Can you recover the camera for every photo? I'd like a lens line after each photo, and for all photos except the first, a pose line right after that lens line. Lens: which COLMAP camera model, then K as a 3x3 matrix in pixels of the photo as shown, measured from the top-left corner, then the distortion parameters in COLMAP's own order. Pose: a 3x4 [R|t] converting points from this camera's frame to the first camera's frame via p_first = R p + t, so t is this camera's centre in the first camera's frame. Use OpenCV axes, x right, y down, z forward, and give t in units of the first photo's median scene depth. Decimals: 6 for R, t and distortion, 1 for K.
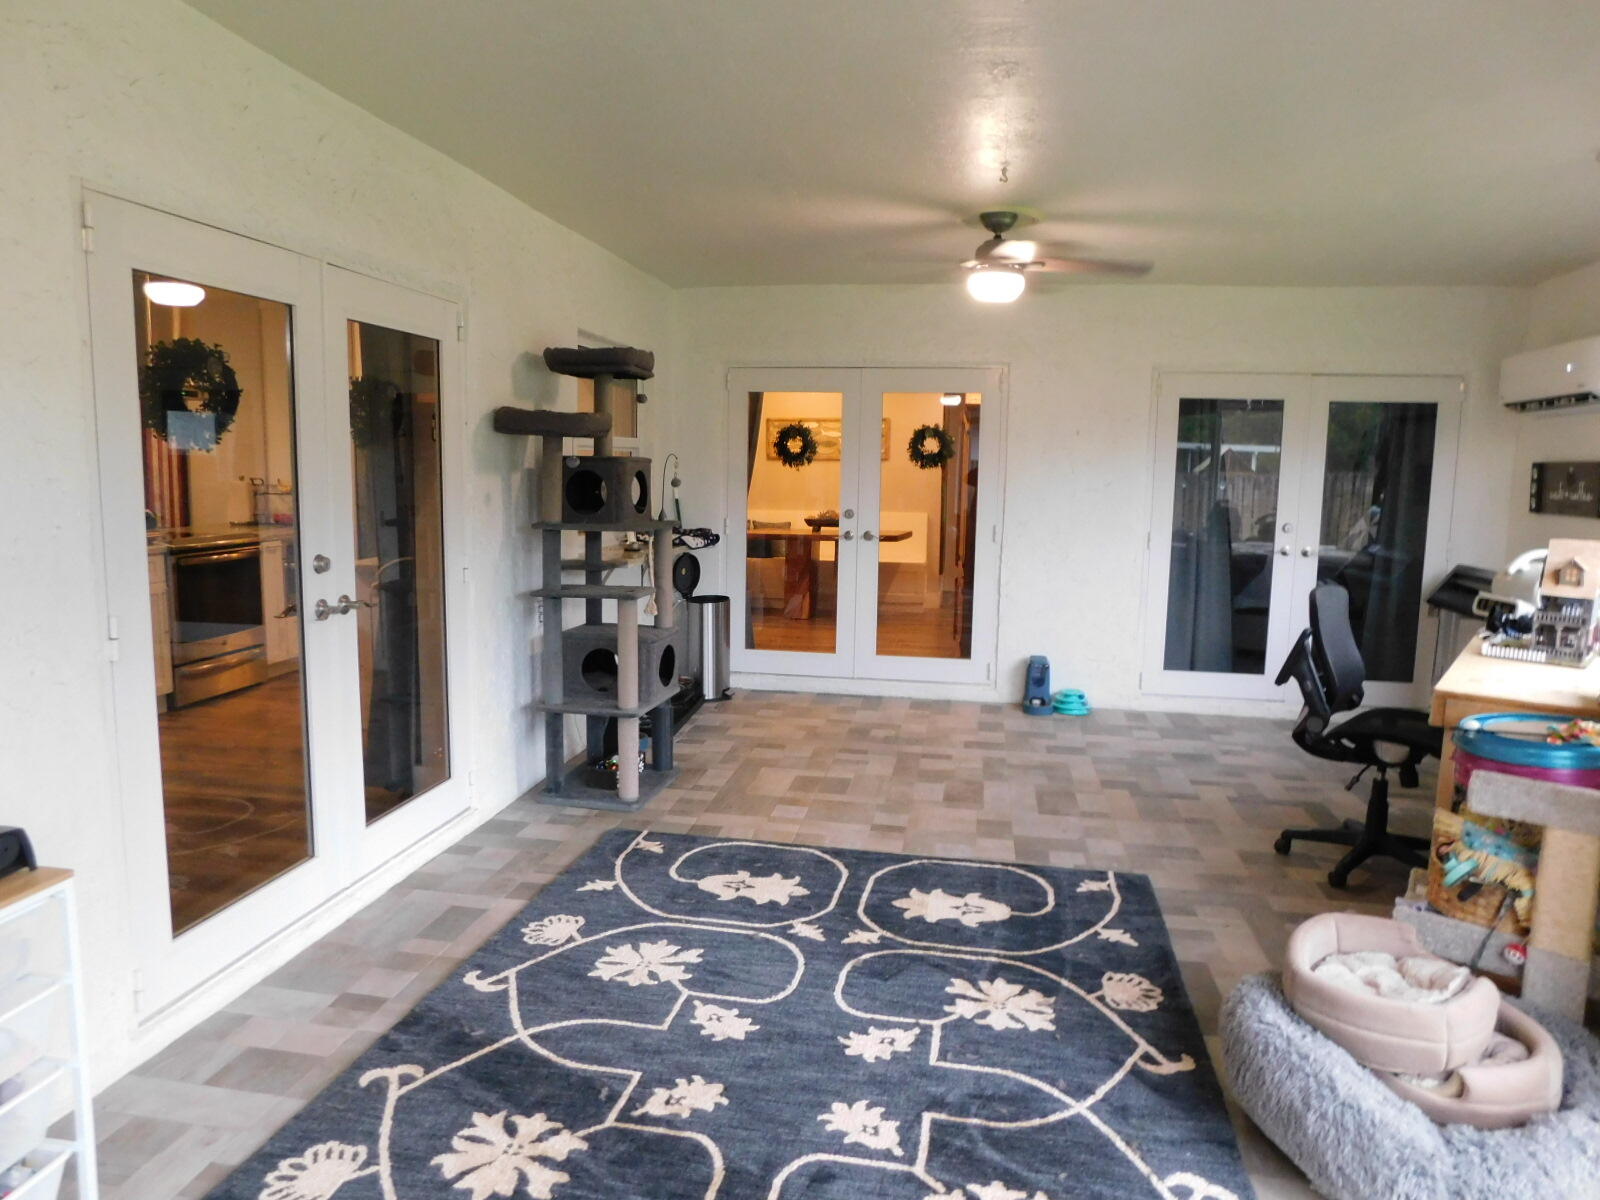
lens RADIAL K [[1045.3, 0, 800.0], [0, 1045.3, 600.0], [0, 0, 1]] dist [-0.066164, 0.050437]
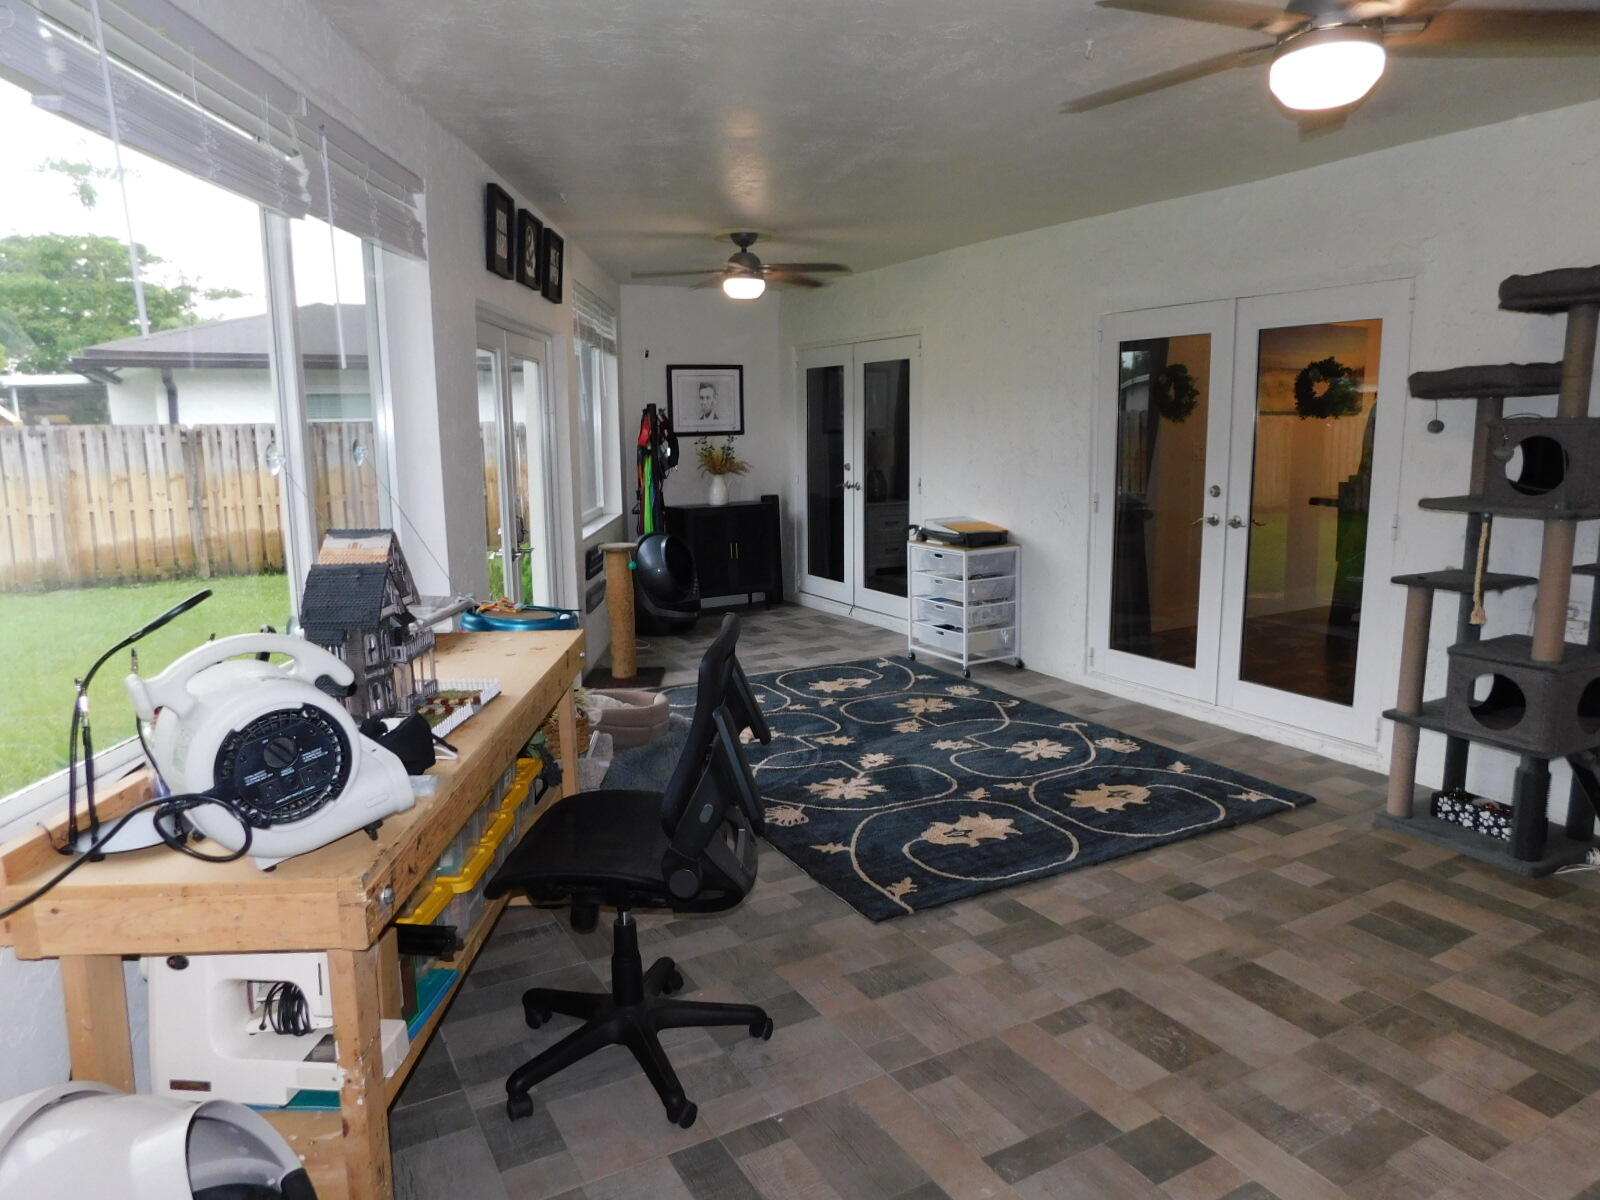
lens RADIAL K [[1054.2, 0, 799.9], [0, 1054.2, 590.2], [0, 0, 1]] dist [-0.085032, 0.061987]
pose [[-0.774662, 0.086298, -0.626460, 1.000770], [-0.085616, 0.967211, 0.239108, -0.206617], [0.626553, 0.238862, -0.741873, 1.724192]]
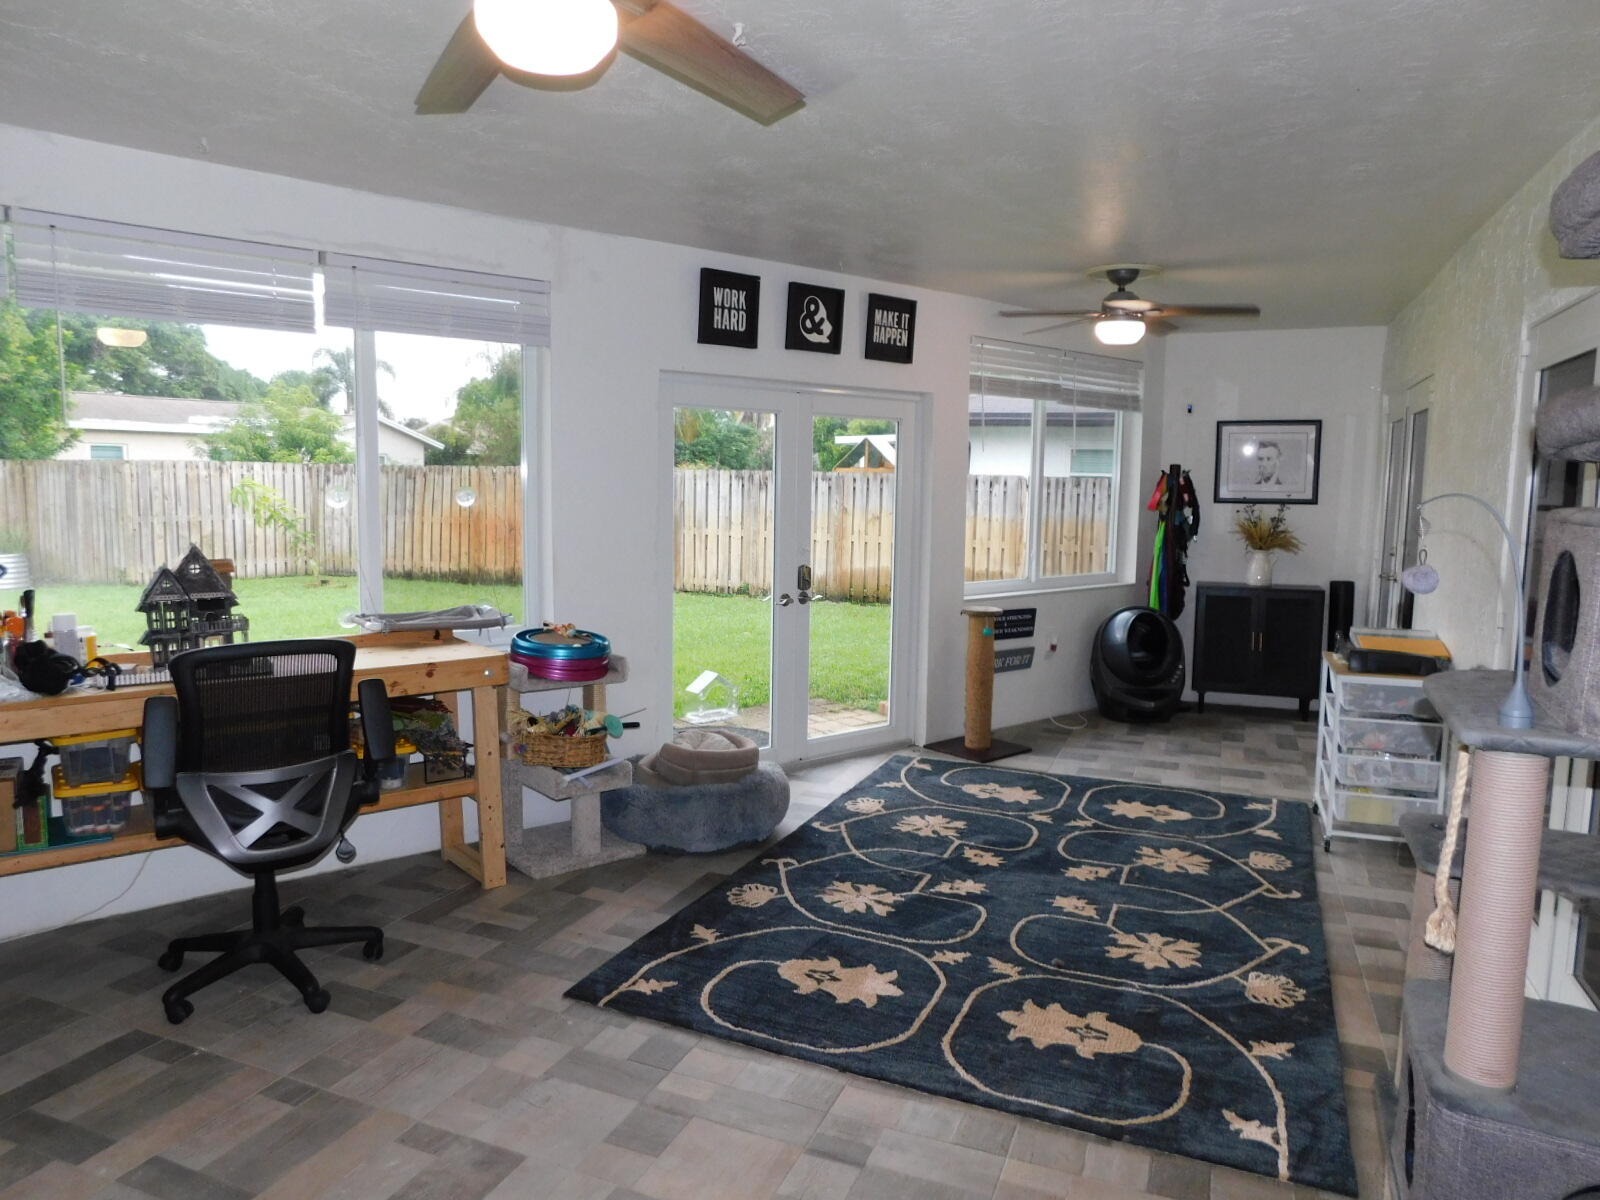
lens RADIAL K [[1054.2, 0, 799.9], [0, 1054.2, 590.2], [0, 0, 1]] dist [-0.085032, 0.061987]
pose [[-0.975107, -0.061549, 0.213021, 0.007940], [-0.010549, 0.972492, 0.232699, -0.252686], [-0.221484, 0.224659, -0.948933, 1.872771]]
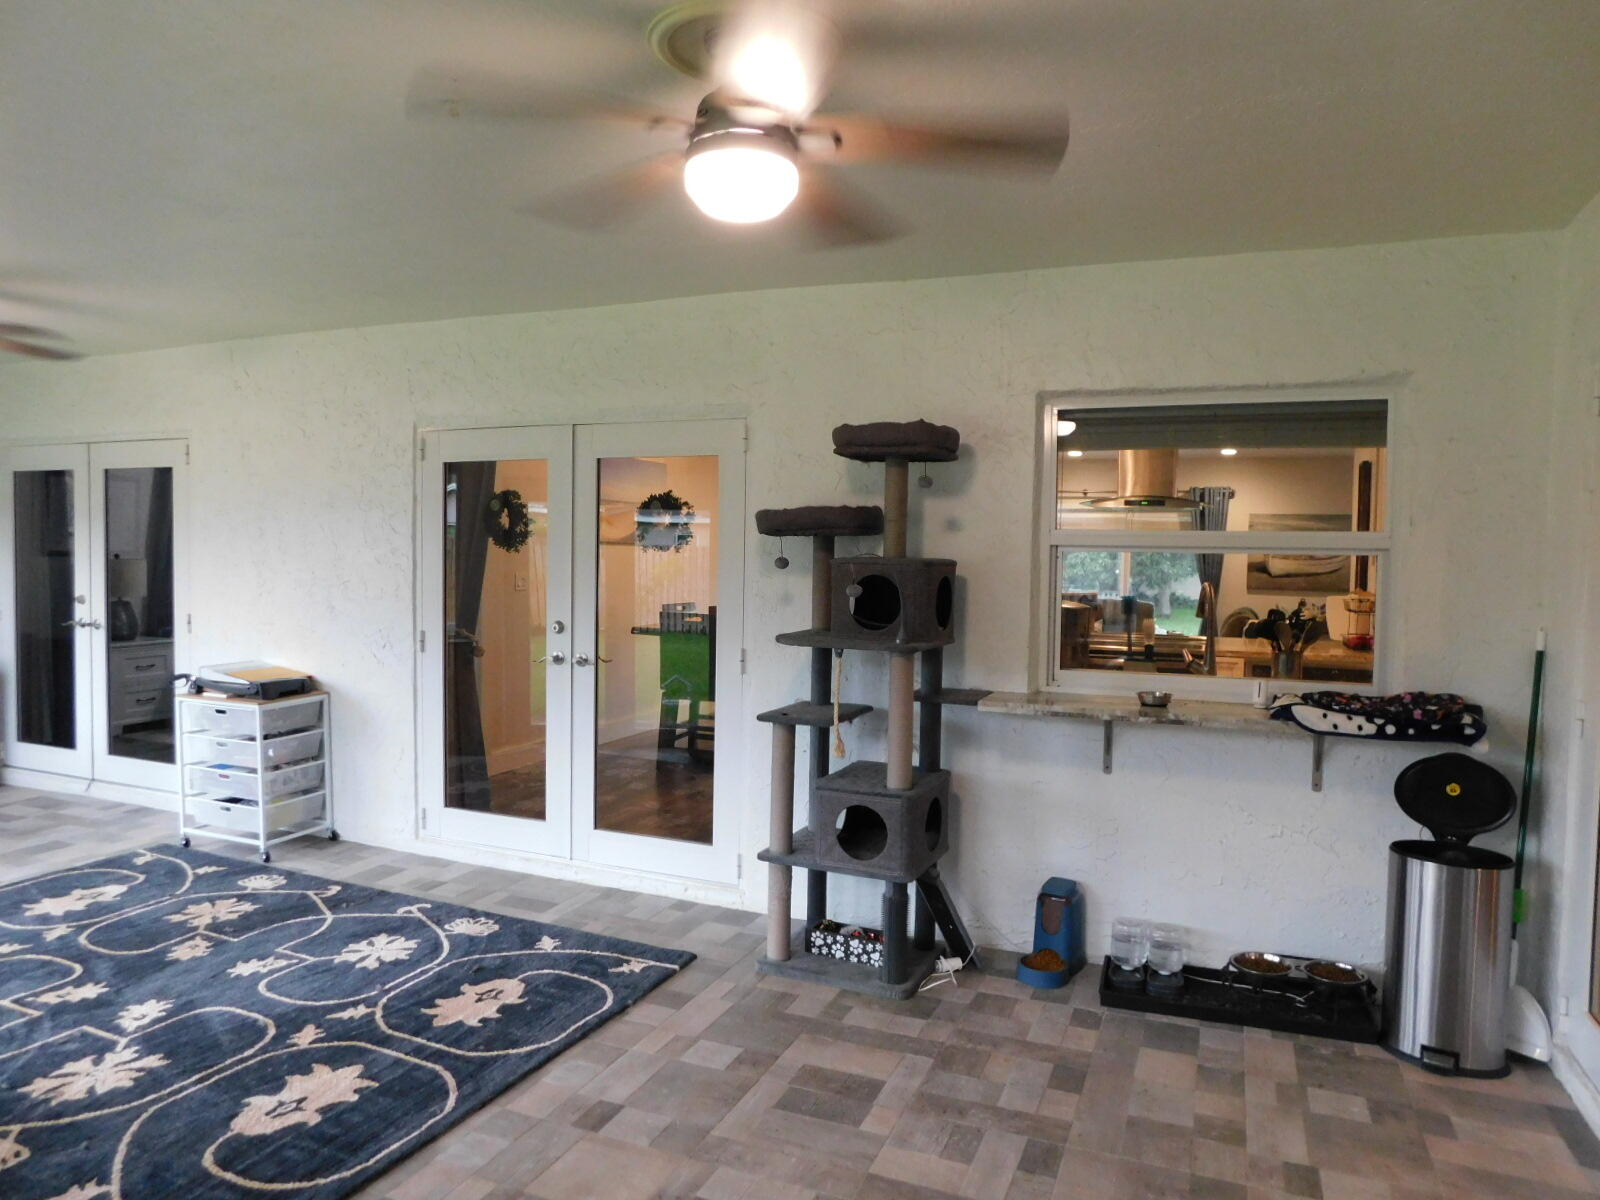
lens RADIAL K [[1045.3, 0, 800.0], [0, 1045.3, 600.0], [0, 0, 1]] dist [-0.066164, 0.050437]
pose [[-0.219051, 0.020463, -0.975499, 0.871232], [-0.145589, 0.987902, 0.053415, -0.194485], [0.964791, 0.153722, -0.213421, 1.552997]]
